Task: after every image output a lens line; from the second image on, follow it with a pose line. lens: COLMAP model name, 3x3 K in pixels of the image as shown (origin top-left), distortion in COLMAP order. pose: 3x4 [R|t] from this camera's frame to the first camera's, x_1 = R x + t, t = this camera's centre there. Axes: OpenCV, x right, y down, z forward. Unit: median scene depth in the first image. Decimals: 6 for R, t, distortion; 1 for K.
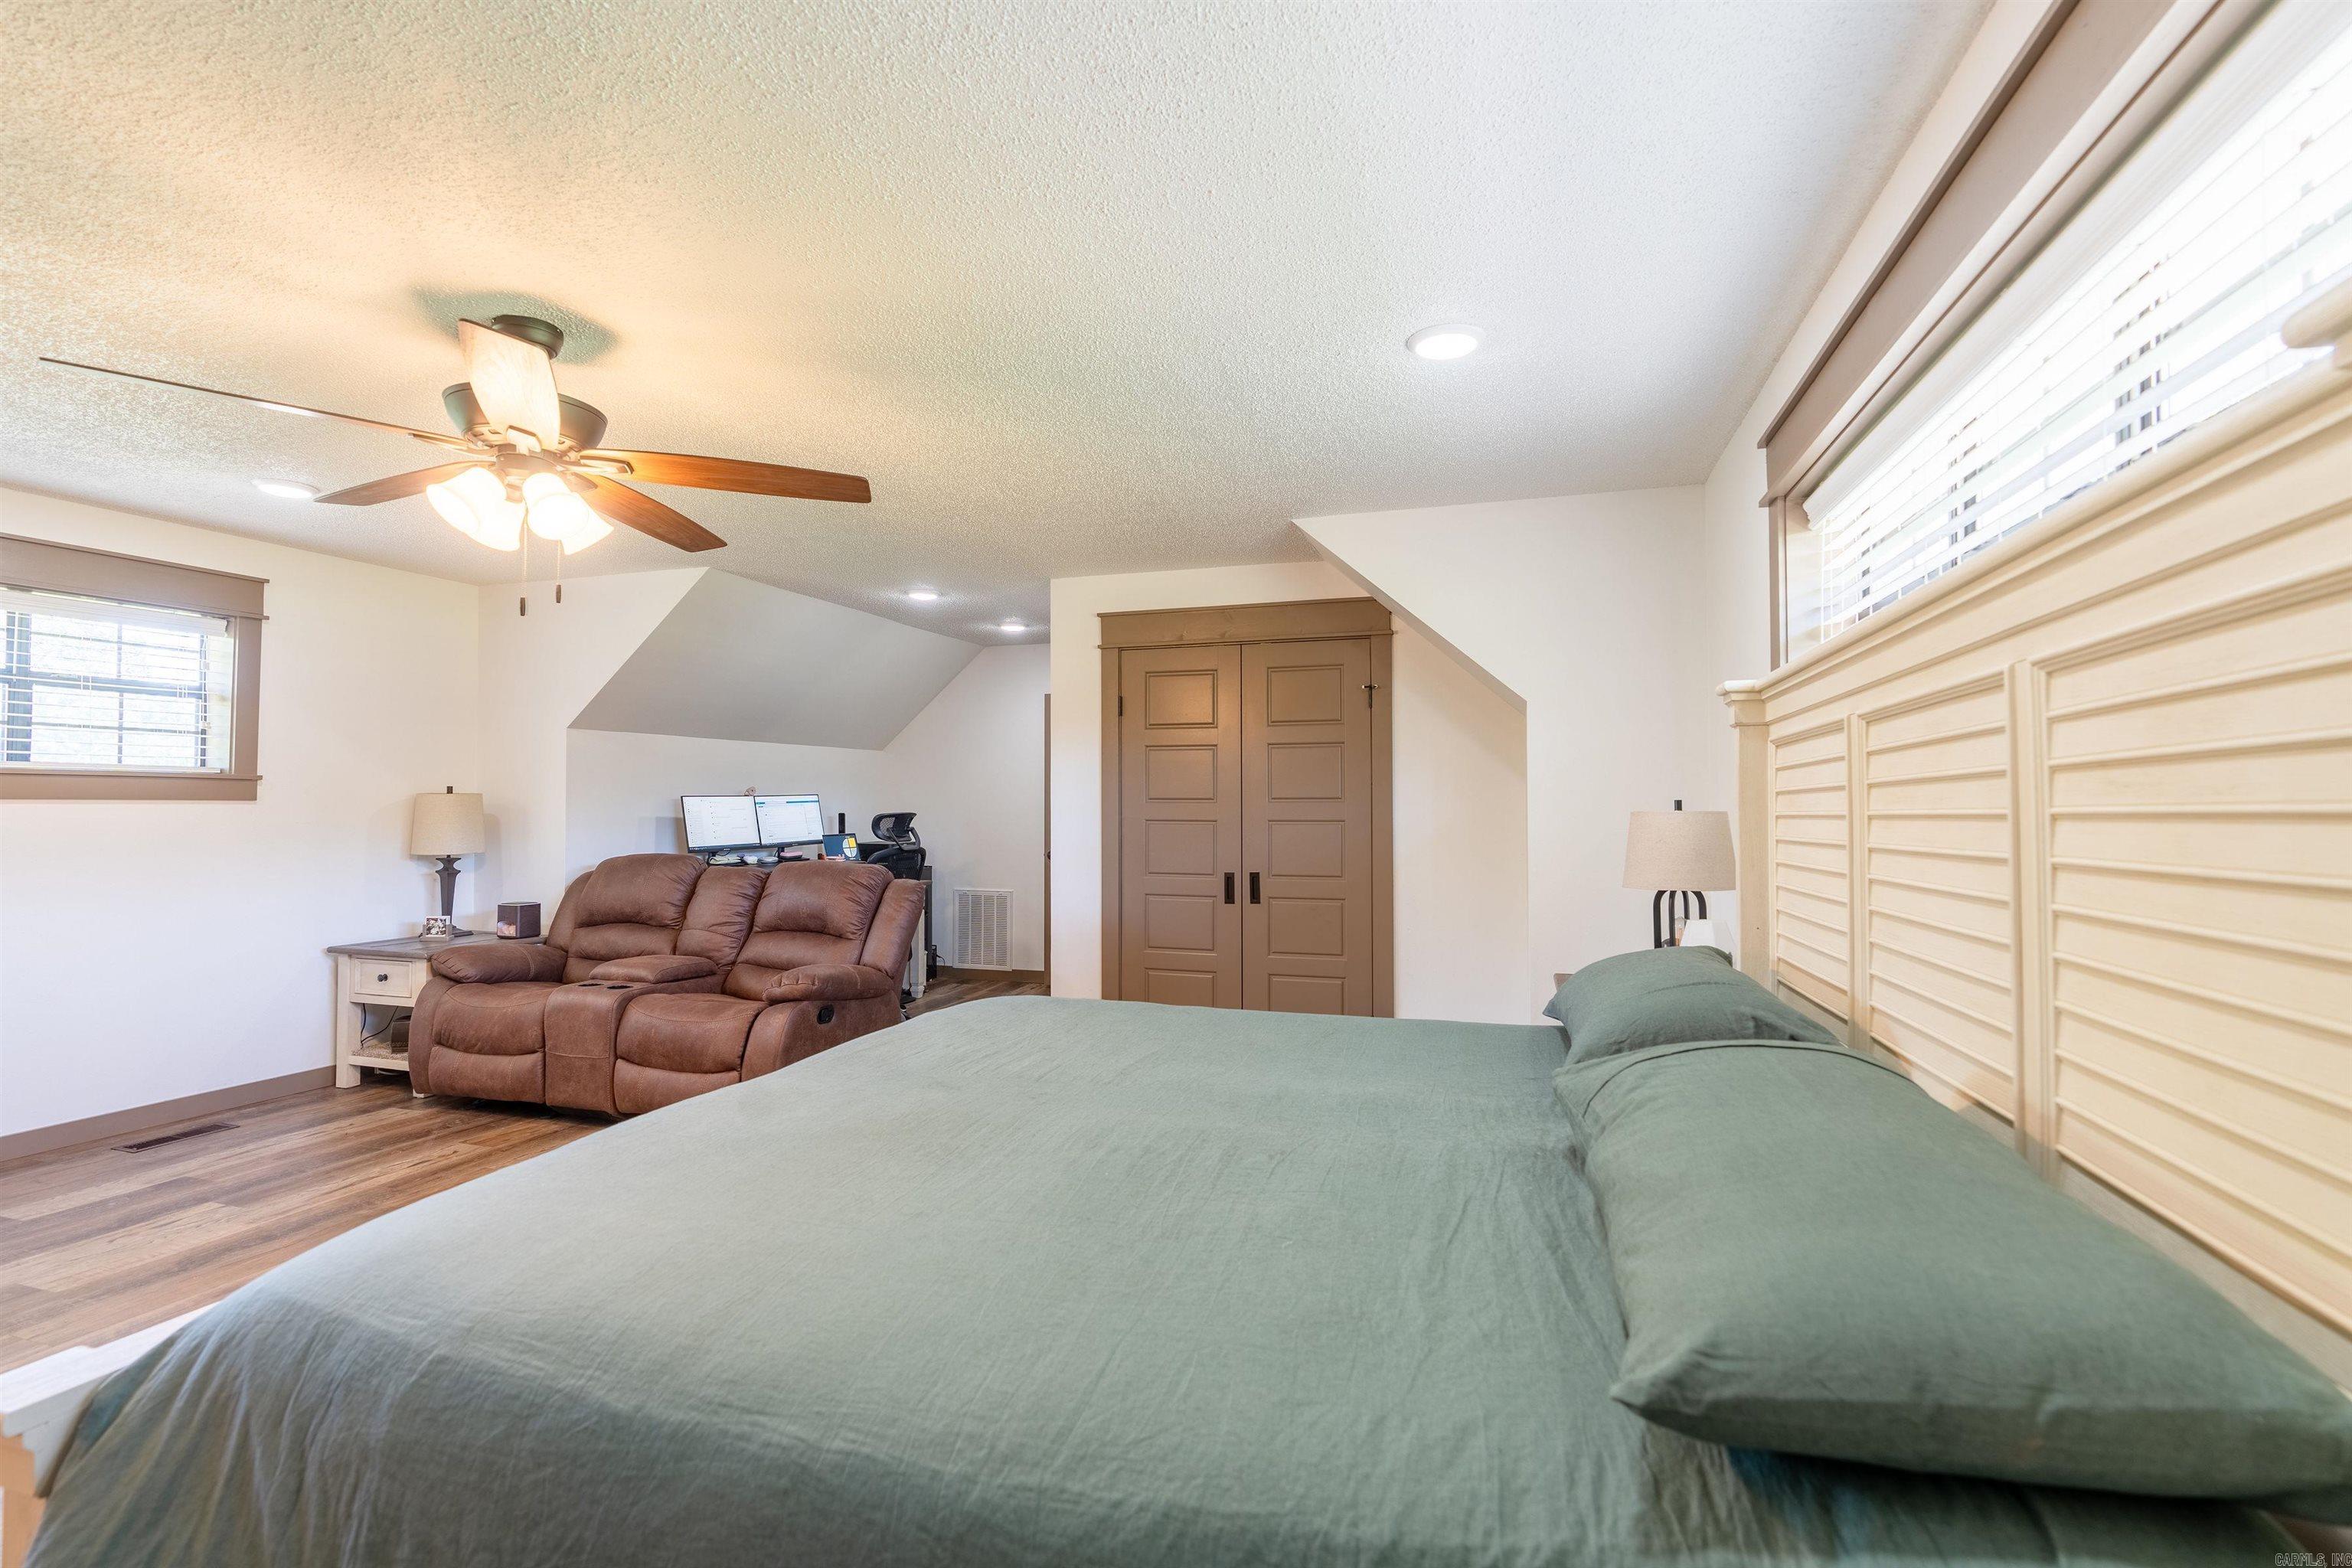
lens RADIAL K [[1060.4, 0, 1172.7], [0, 1060.4, 782.1], [0, 0, 1]] dist [-0.012818, 0.005564]
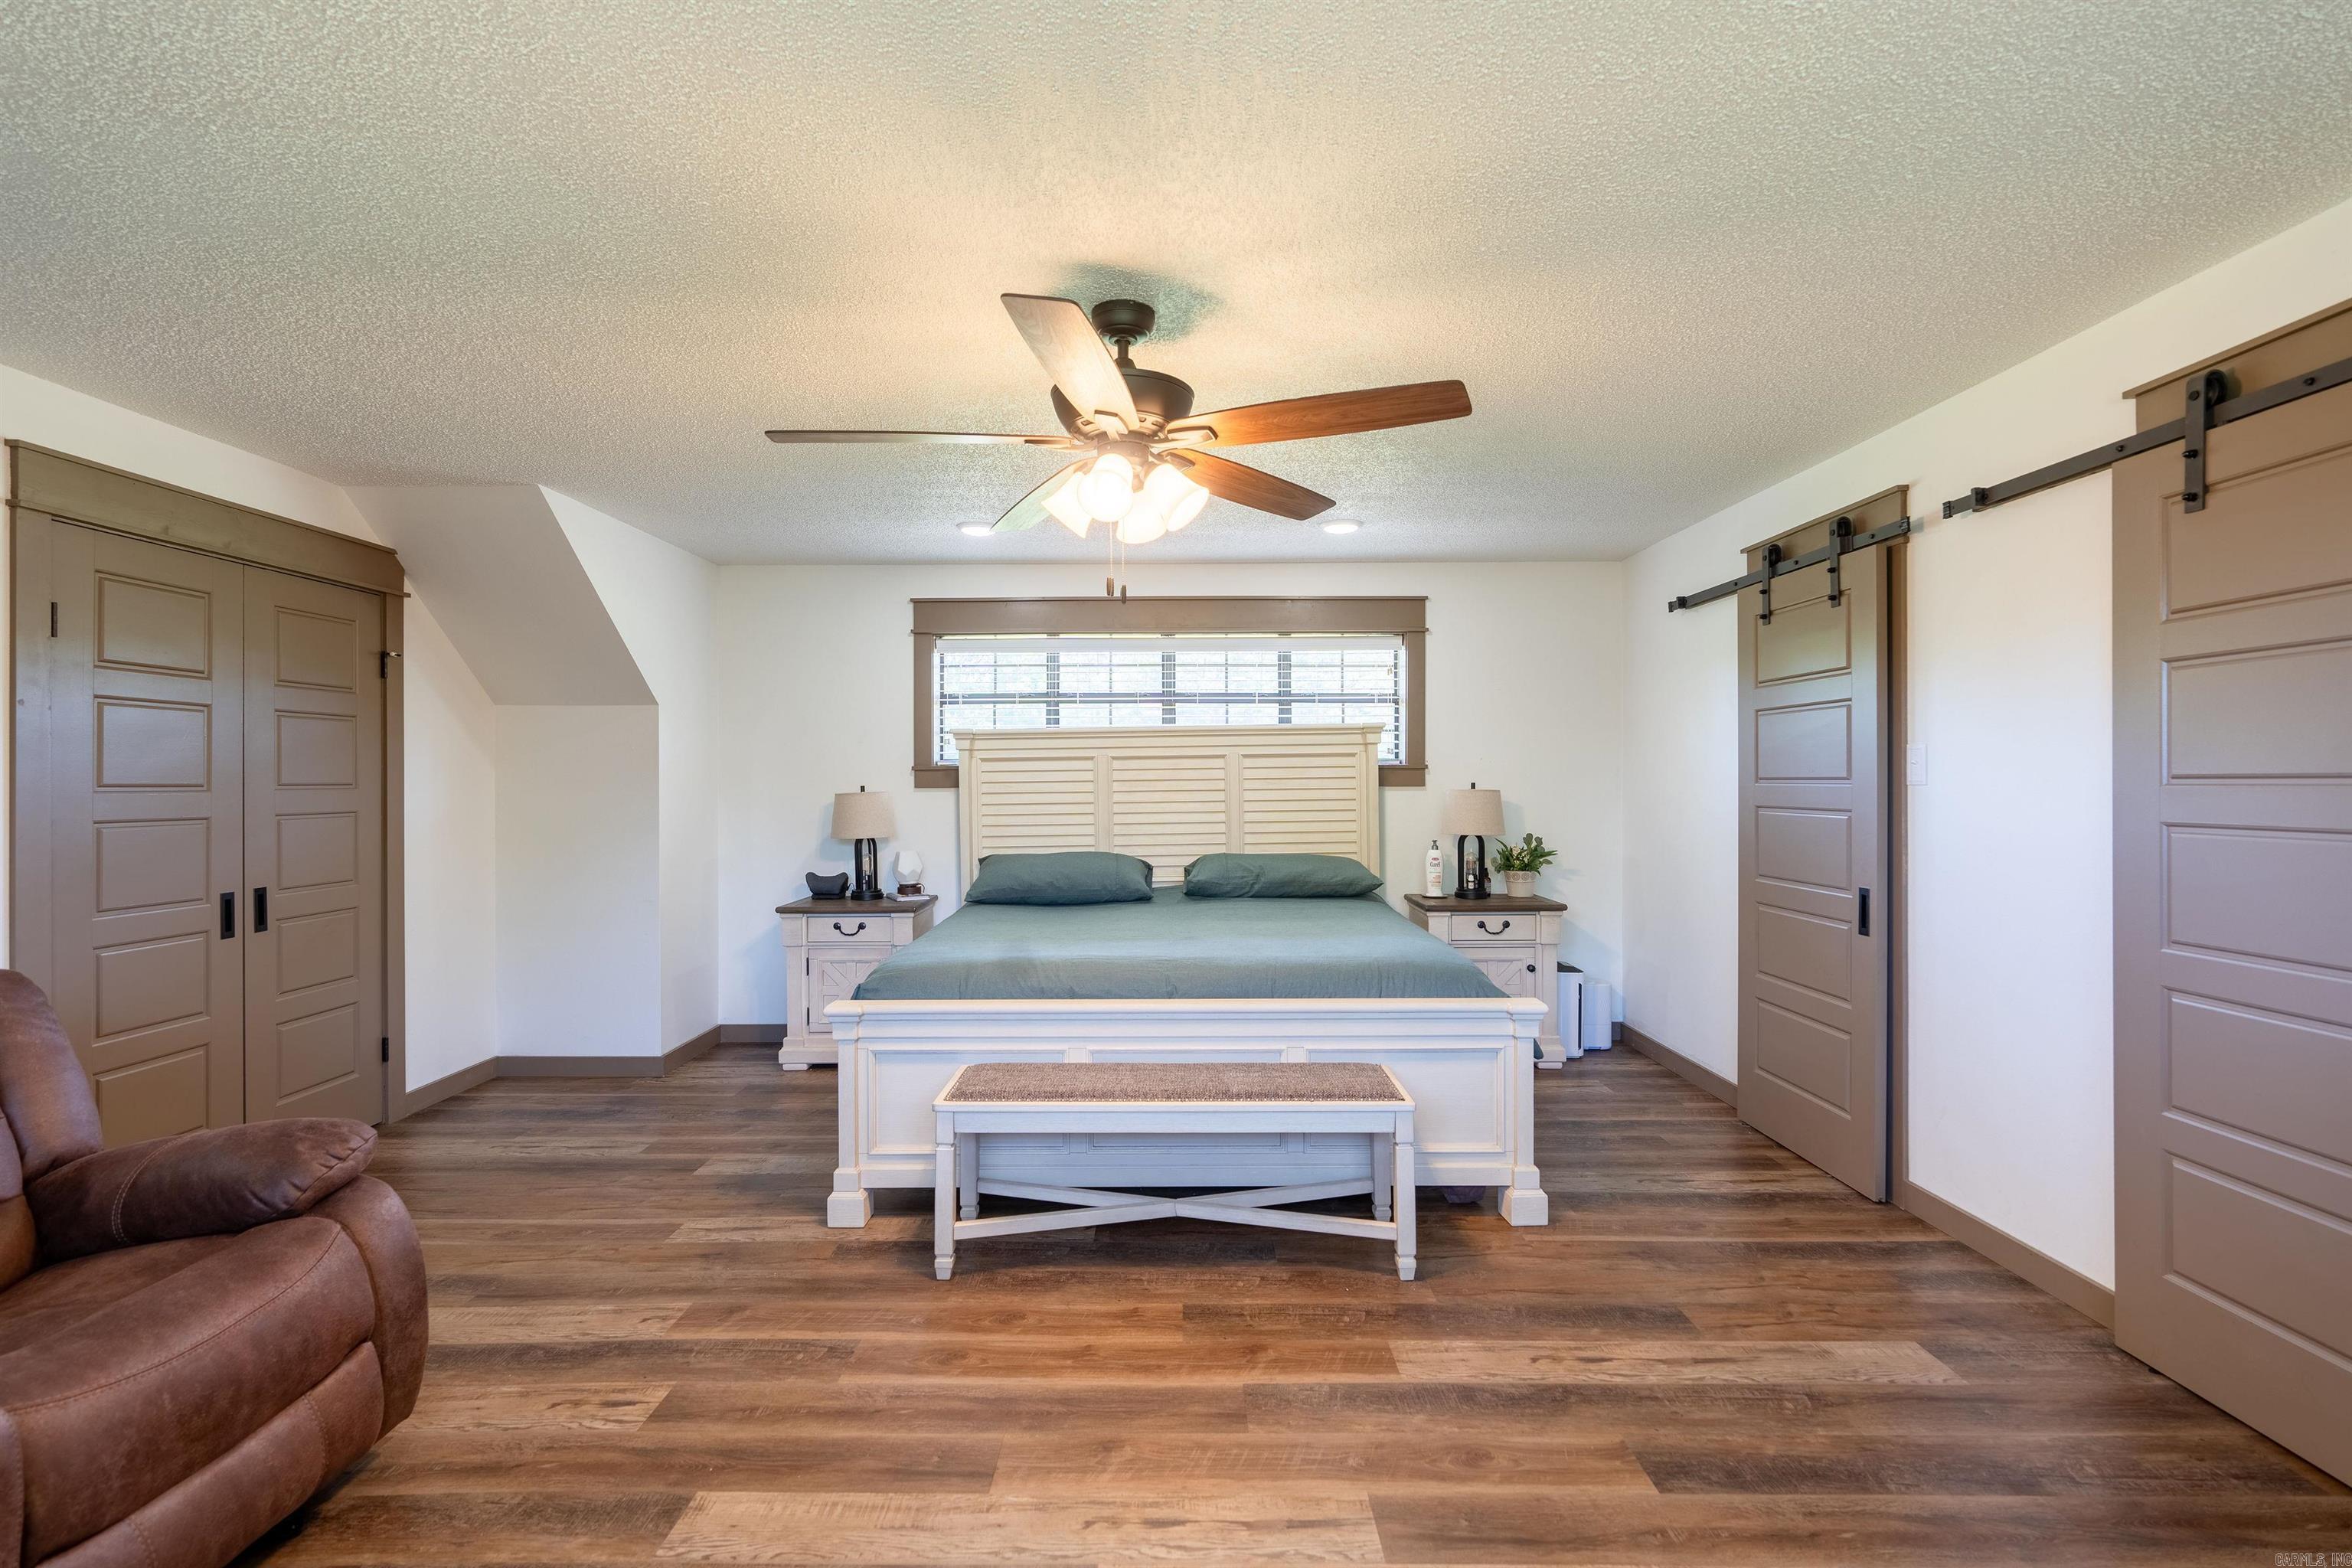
lens RADIAL K [[1058.4, 0, 1176.7], [0, 1058.4, 779.7], [0, 0, 1]] dist [-0.001310, 0.000034]
pose [[-0.311226, 0.000432, 0.950336, -0.870067], [-0.018847, 0.999800, -0.006627, 0.005786], [-0.950149, -0.019974, -0.311156, 0.696947]]
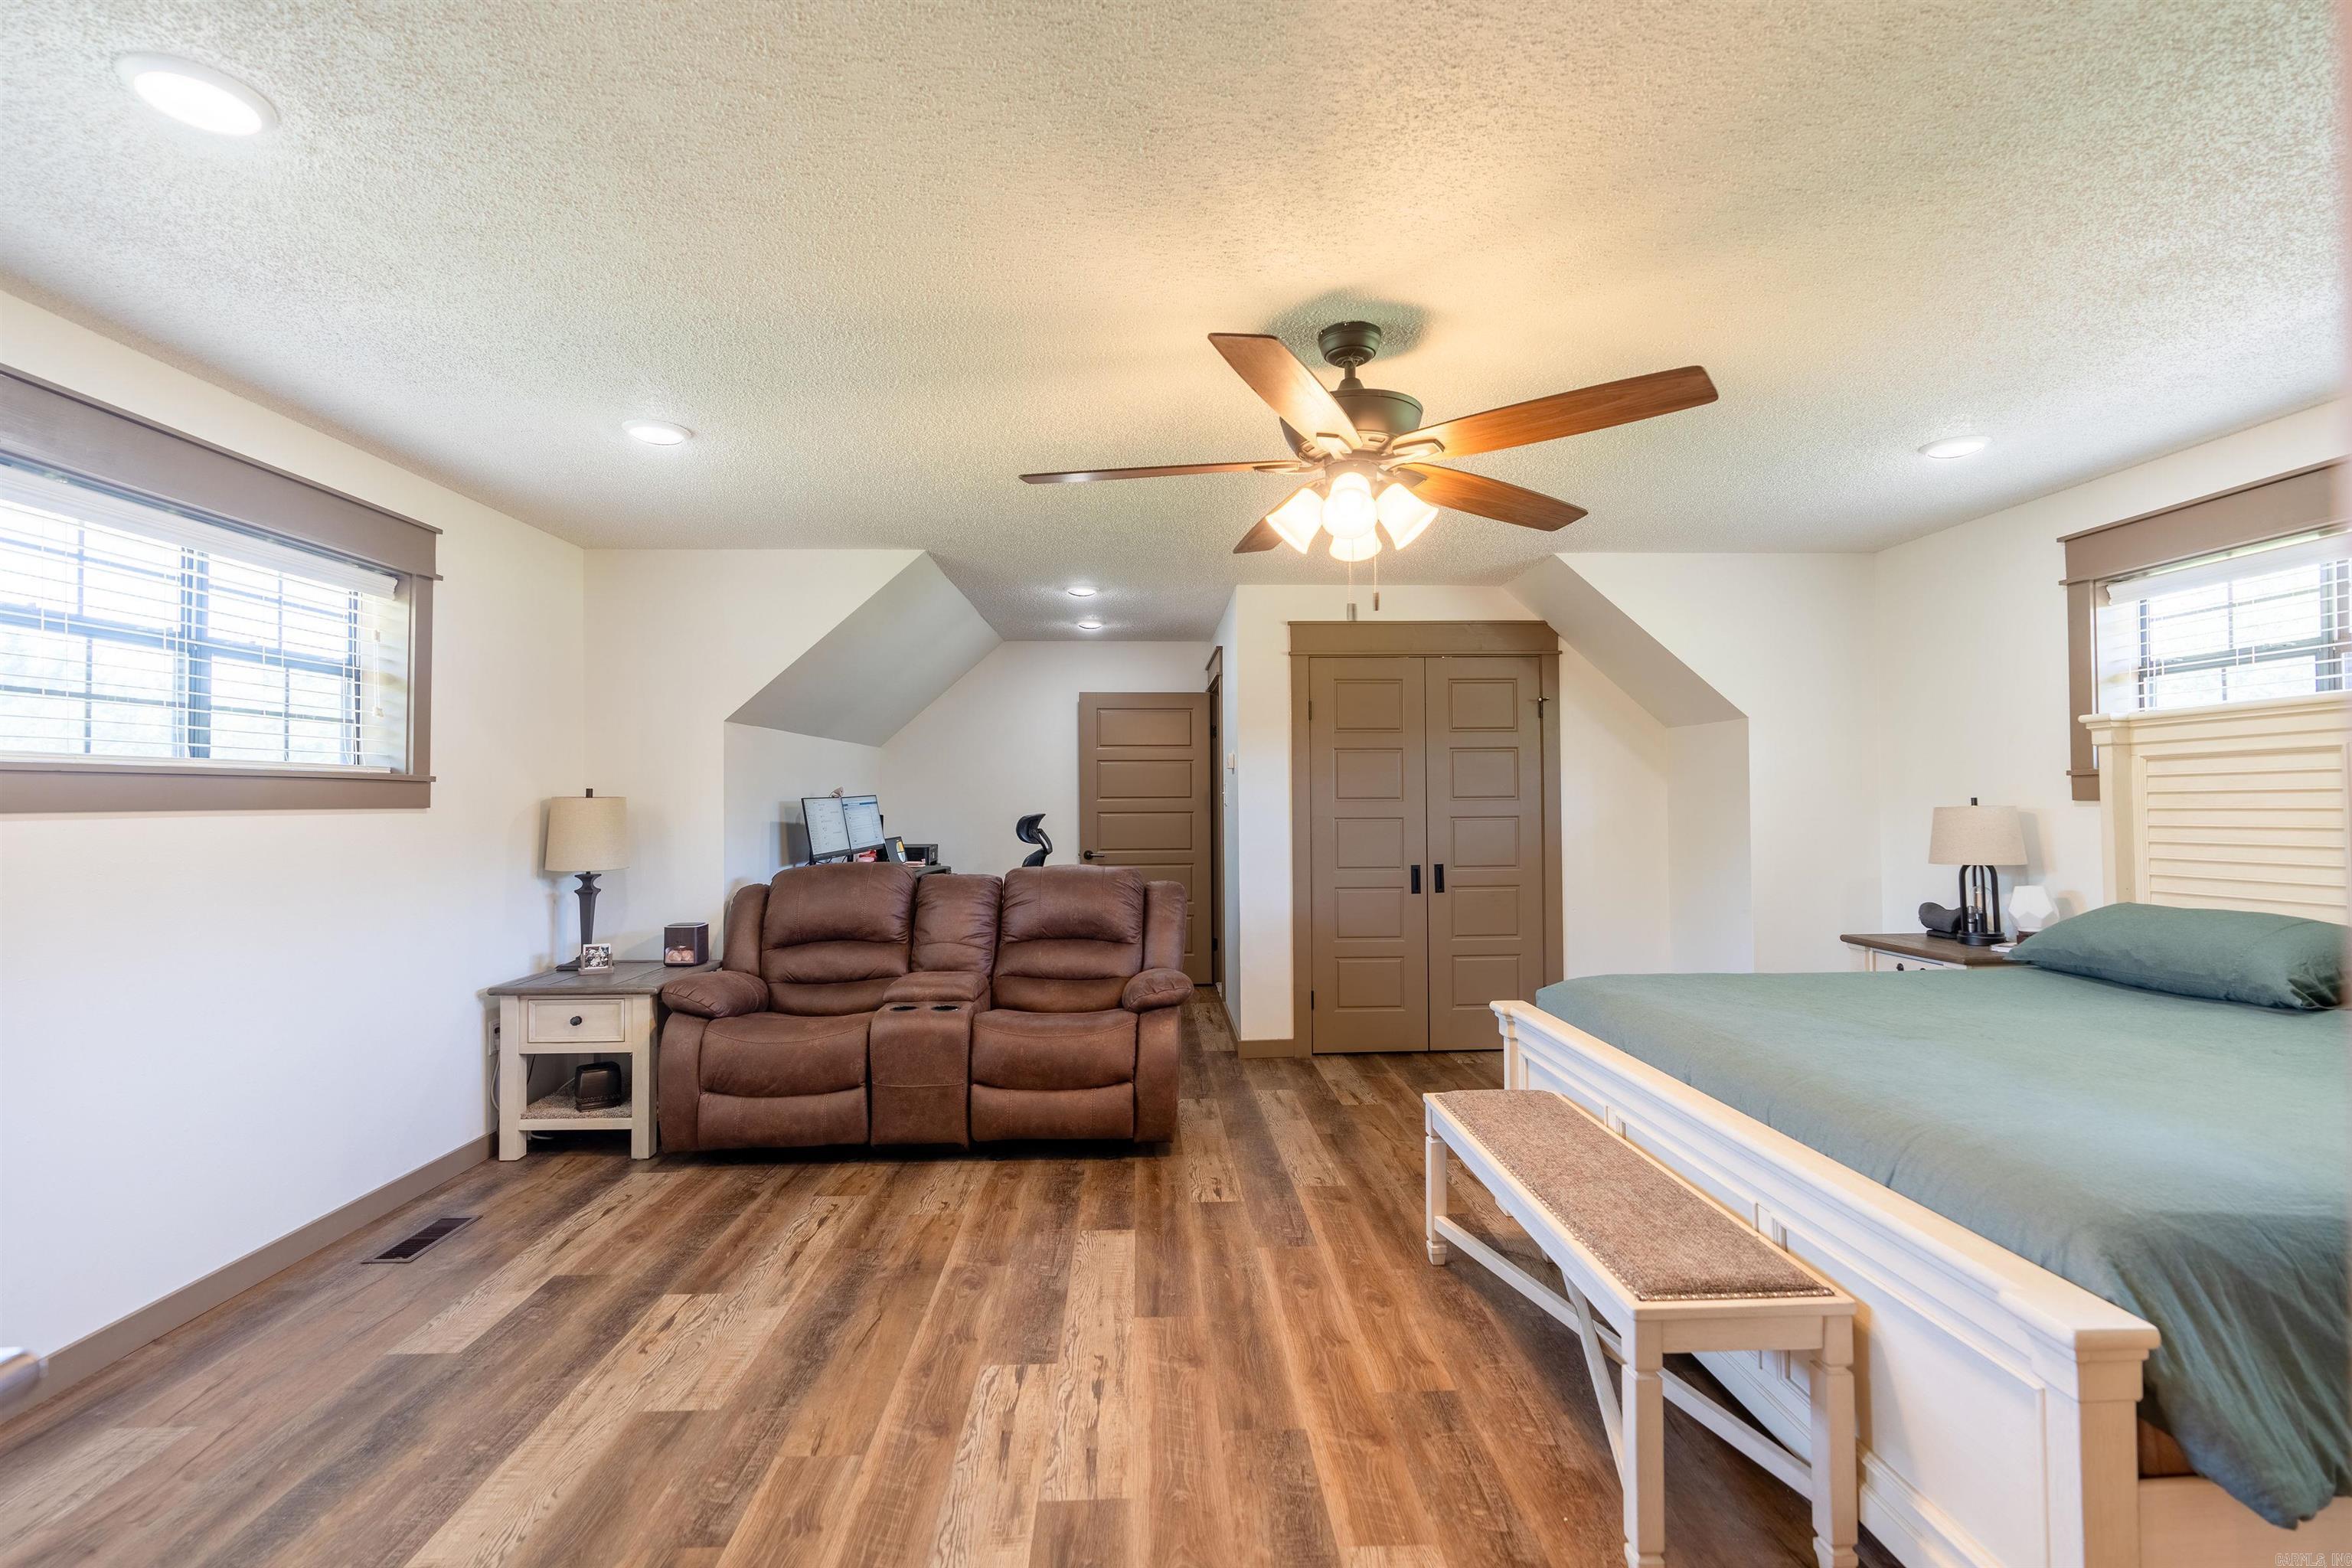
lens RADIAL K [[1060.4, 0, 1172.7], [0, 1060.4, 782.1], [0, 0, 1]] dist [-0.012818, 0.005564]
pose [[0.939235, -0.001097, 0.343272, -0.615910], [-0.000192, 0.999993, 0.003721, -0.004957], [-0.343274, -0.003561, 0.939229, 0.065019]]
